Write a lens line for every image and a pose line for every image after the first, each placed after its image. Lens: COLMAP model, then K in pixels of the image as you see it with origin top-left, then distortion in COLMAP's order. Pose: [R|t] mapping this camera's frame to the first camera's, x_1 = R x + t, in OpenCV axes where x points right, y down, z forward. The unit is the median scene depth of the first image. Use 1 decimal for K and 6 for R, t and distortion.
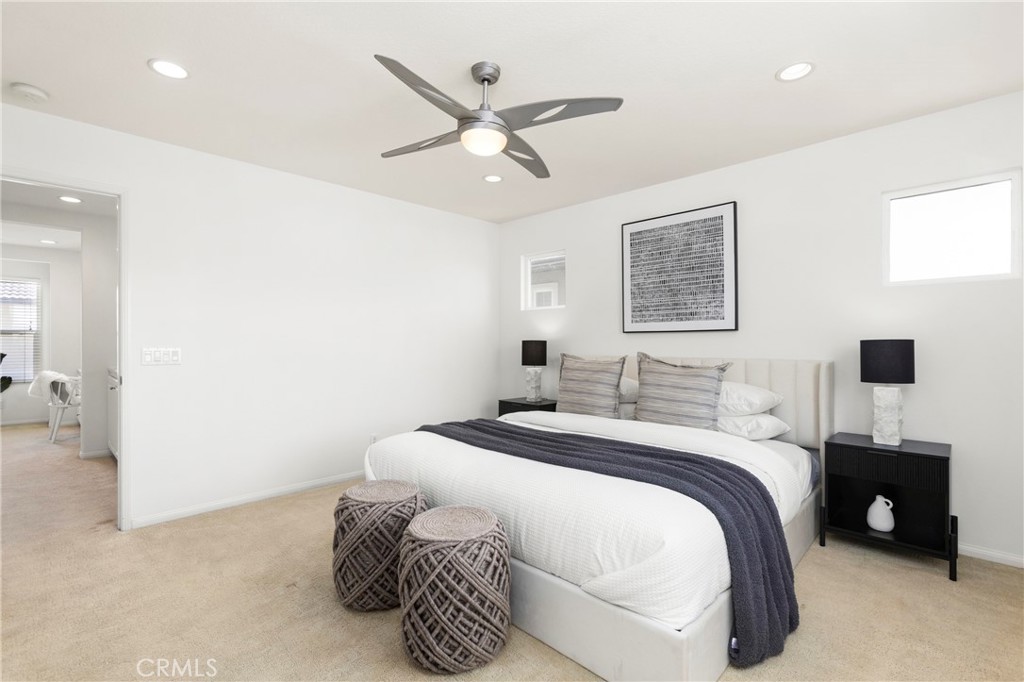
lens RADIAL K [[461.8, 0, 513.1], [0, 461.8, 342.5], [0, 0, 1]] dist [-0.003463, 0.002079]
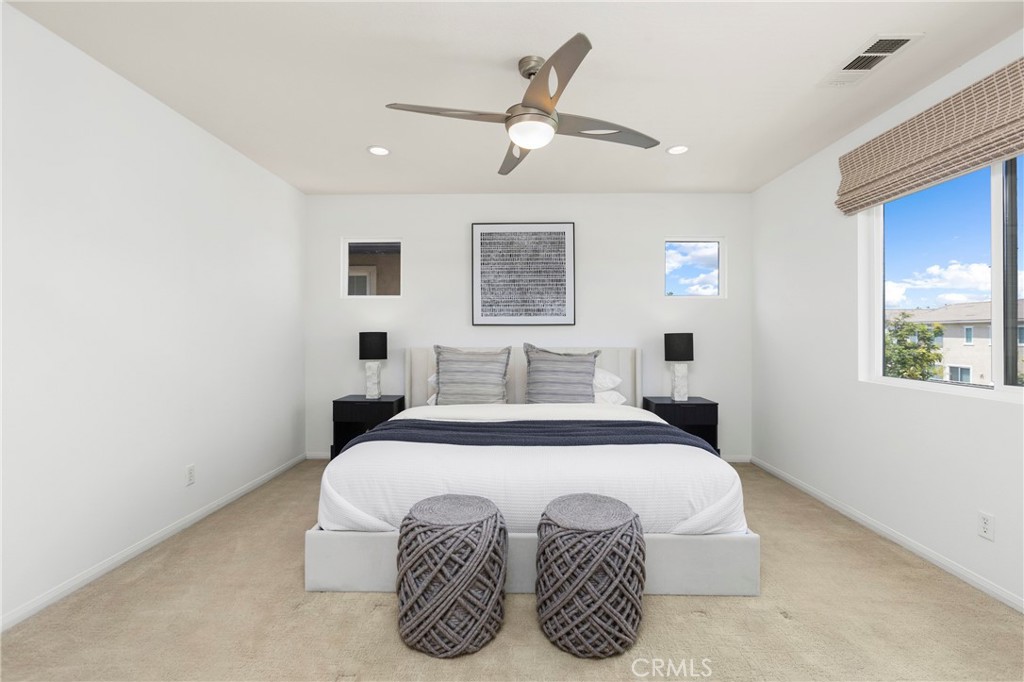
lens RADIAL K [[461.8, 0, 511.1], [0, 461.8, 336.0], [0, 0, 1]] dist [-0.003463, 0.002079]
pose [[0.731110, -0.004469, 0.682245, -0.471522], [0.000290, 0.999980, 0.006240, -0.003309], [-0.682259, -0.004364, 0.731097, 0.180655]]
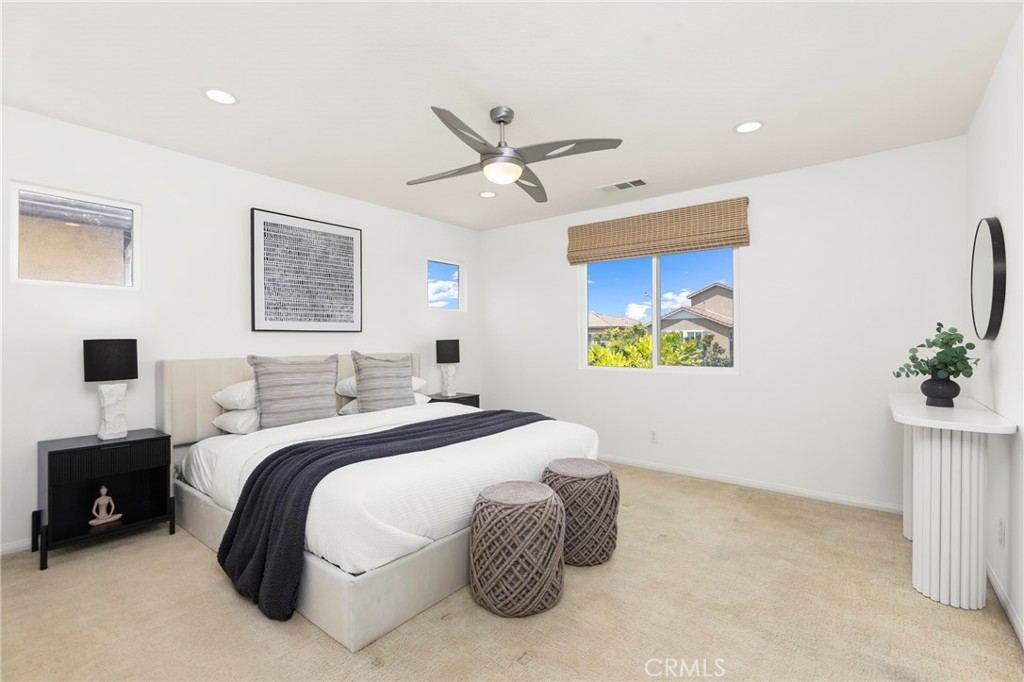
lens RADIAL K [[461.8, 0, 501.3], [0, 461.8, 340.7], [0, 0, 1]] dist [-0.003463, 0.002079]
pose [[-0.080907, -0.003259, 0.996716, -0.757711], [0.003318, 0.999988, 0.003539, -0.004377], [-0.996716, 0.003594, -0.080895, 0.669534]]
